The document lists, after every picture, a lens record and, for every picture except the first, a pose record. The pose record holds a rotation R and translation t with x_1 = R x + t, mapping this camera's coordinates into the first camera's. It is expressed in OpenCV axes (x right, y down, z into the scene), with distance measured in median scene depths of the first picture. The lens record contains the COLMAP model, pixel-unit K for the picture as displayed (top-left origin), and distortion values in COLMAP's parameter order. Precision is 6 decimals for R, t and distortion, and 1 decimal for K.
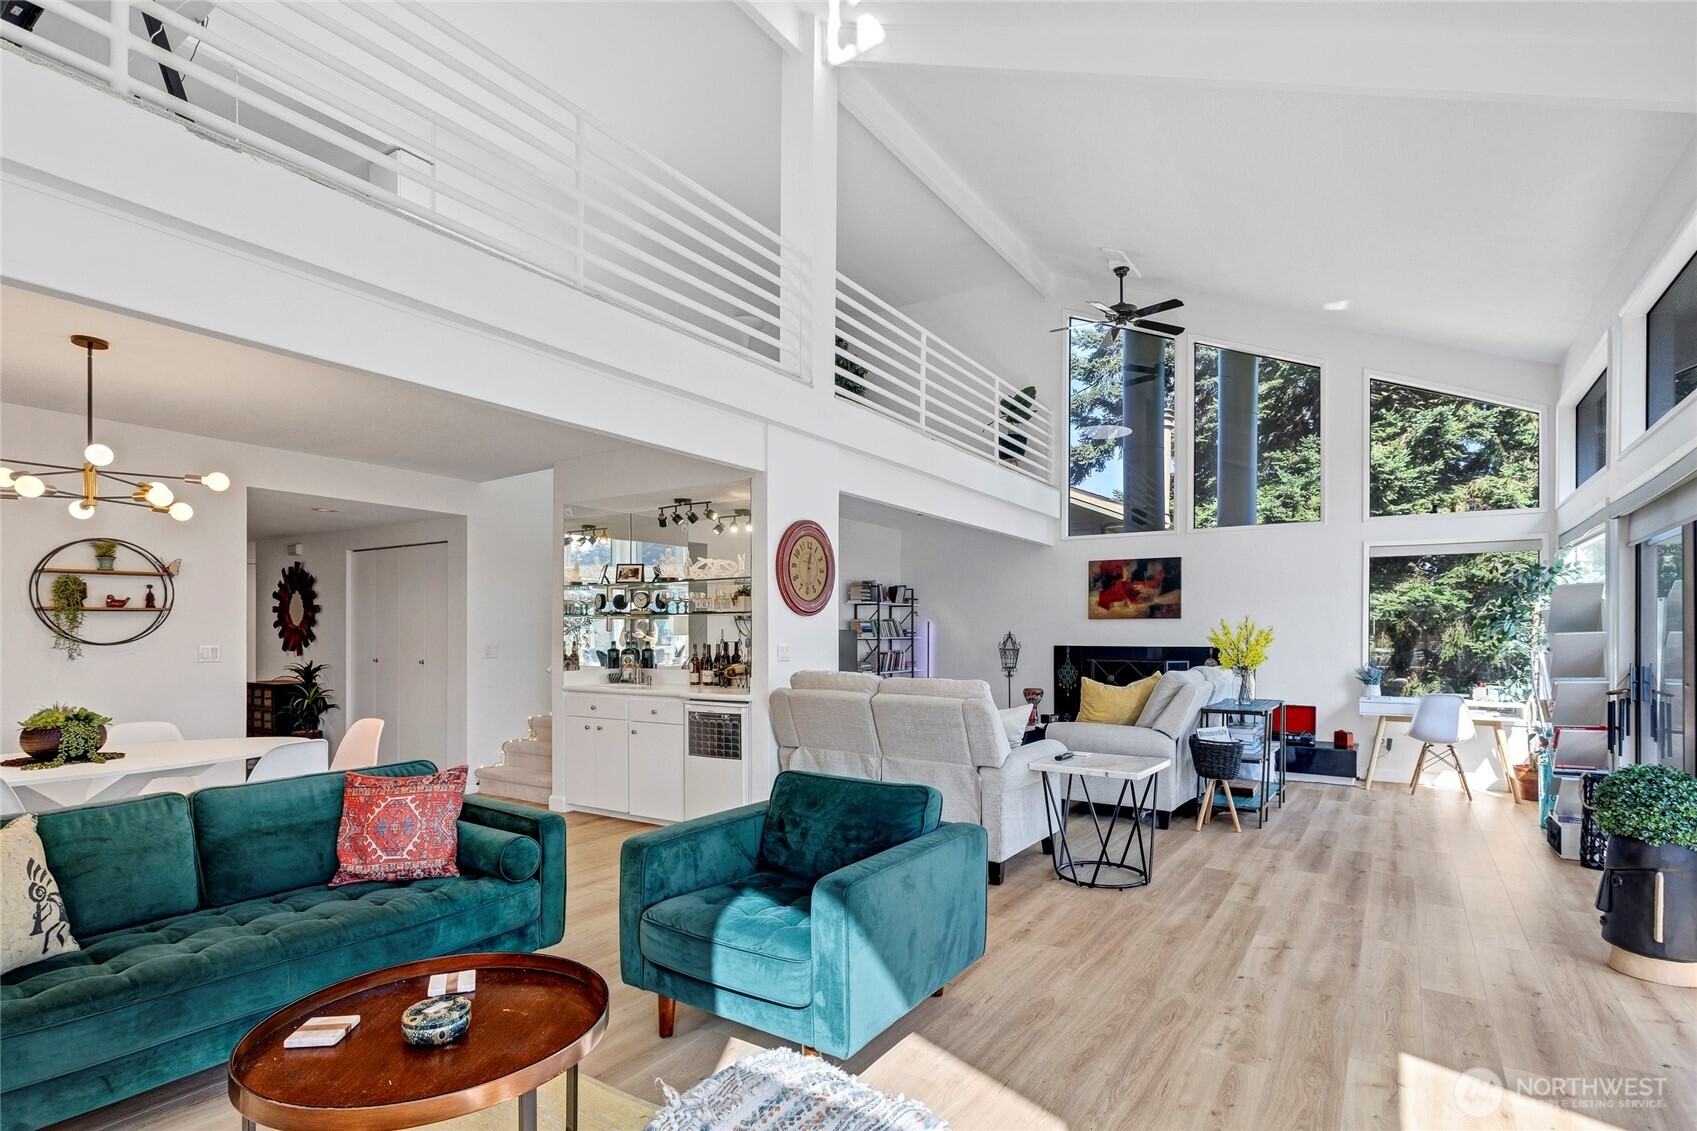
lens RADIAL K [[825.5, 0, 843.1], [0, 825.5, 635.2], [0, 0, 1]] dist [-0.000819, 0.003772]
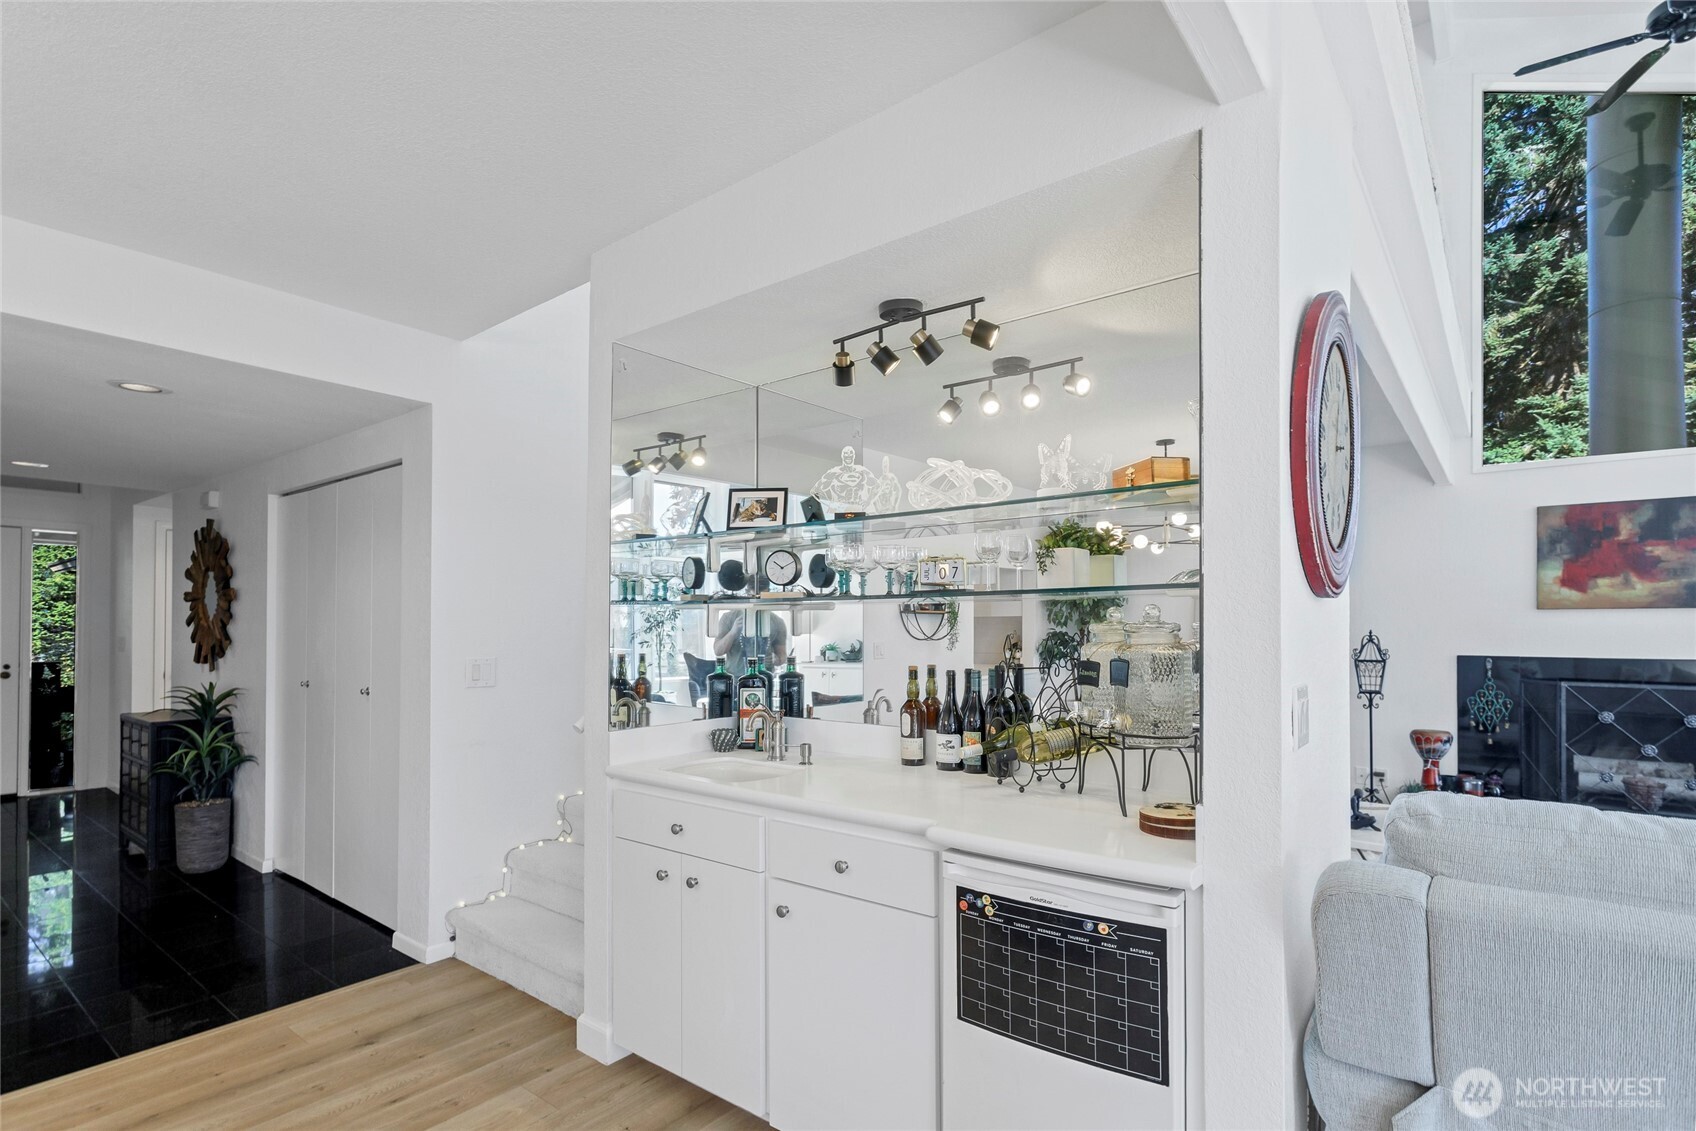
lens RADIAL K [[825.0, 0, 863.8], [0, 825.0, 617.3], [0, 0, 1]] dist [-0.000819, 0.003772]
pose [[0.997066, -0.001253, -0.076534, -0.143241], [0.000295, 0.999922, -0.012524, -0.008394], [0.076544, 0.012464, 0.996988, 0.478336]]
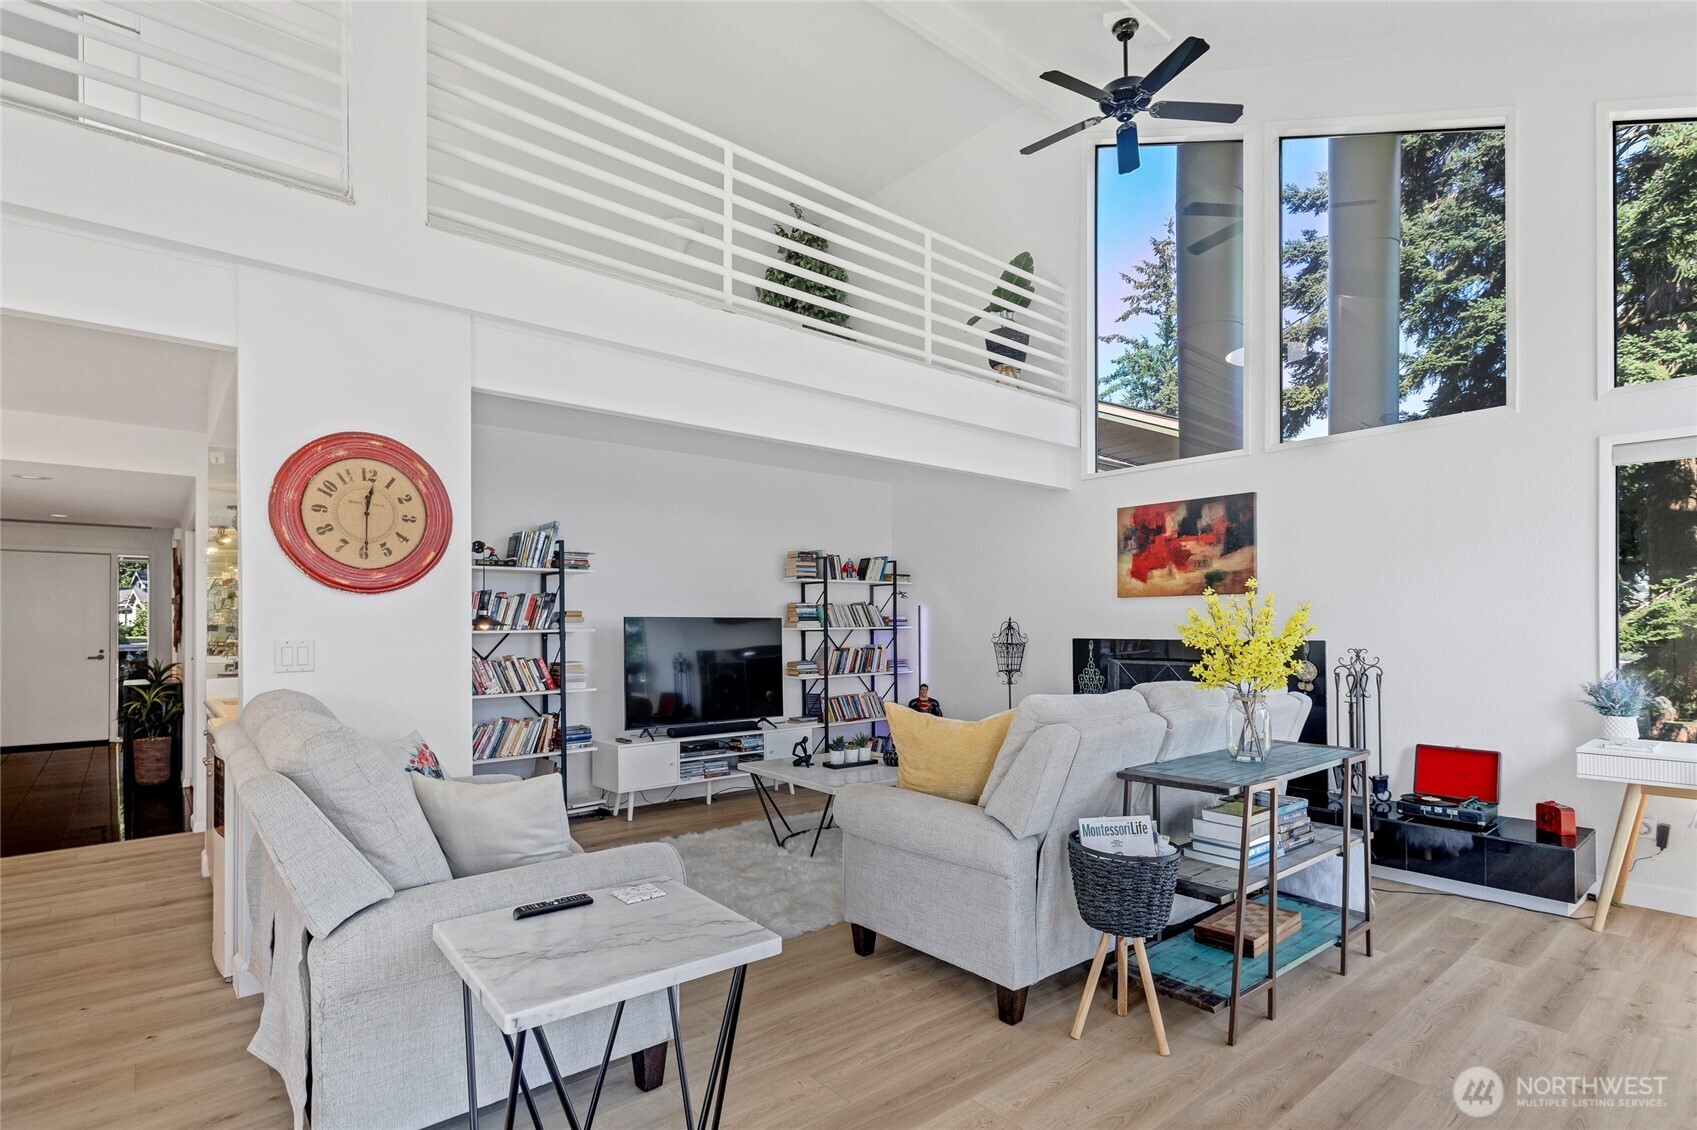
lens RADIAL K [[825.5, 0, 846.3], [0, 825.5, 615.2], [0, 0, 1]] dist [-0.000819, 0.003772]
pose [[0.961682, -0.010841, -0.273954, 0.321626], [0.007764, 0.999894, -0.012315, 0.000799], [0.274058, 0.009717, 0.961664, 0.377497]]
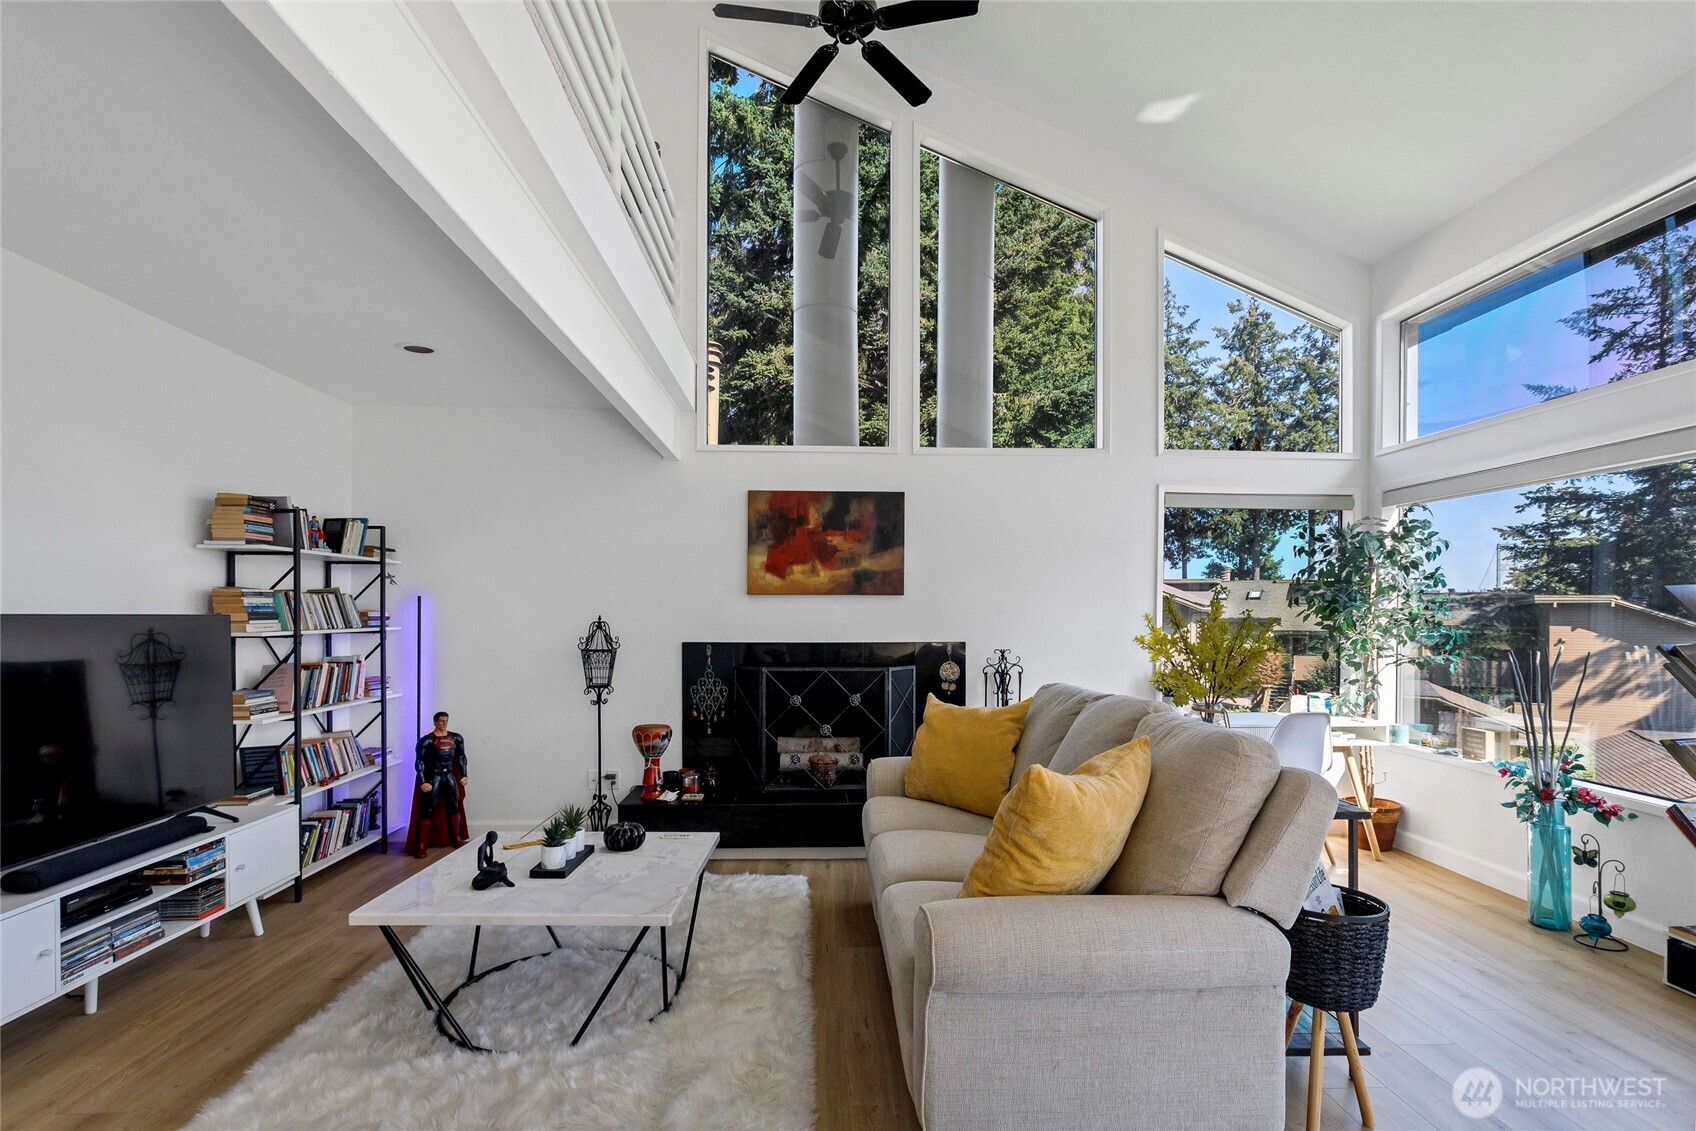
lens RADIAL K [[825.0, 0, 849.6], [0, 825.0, 623.3], [0, 0, 1]] dist [-0.000819, 0.003772]
pose [[0.803084, -0.009016, 0.595798, 0.022631], [0.000972, 0.999904, 0.013822, -0.009021], [-0.595865, -0.010521, 0.803015, 0.608311]]
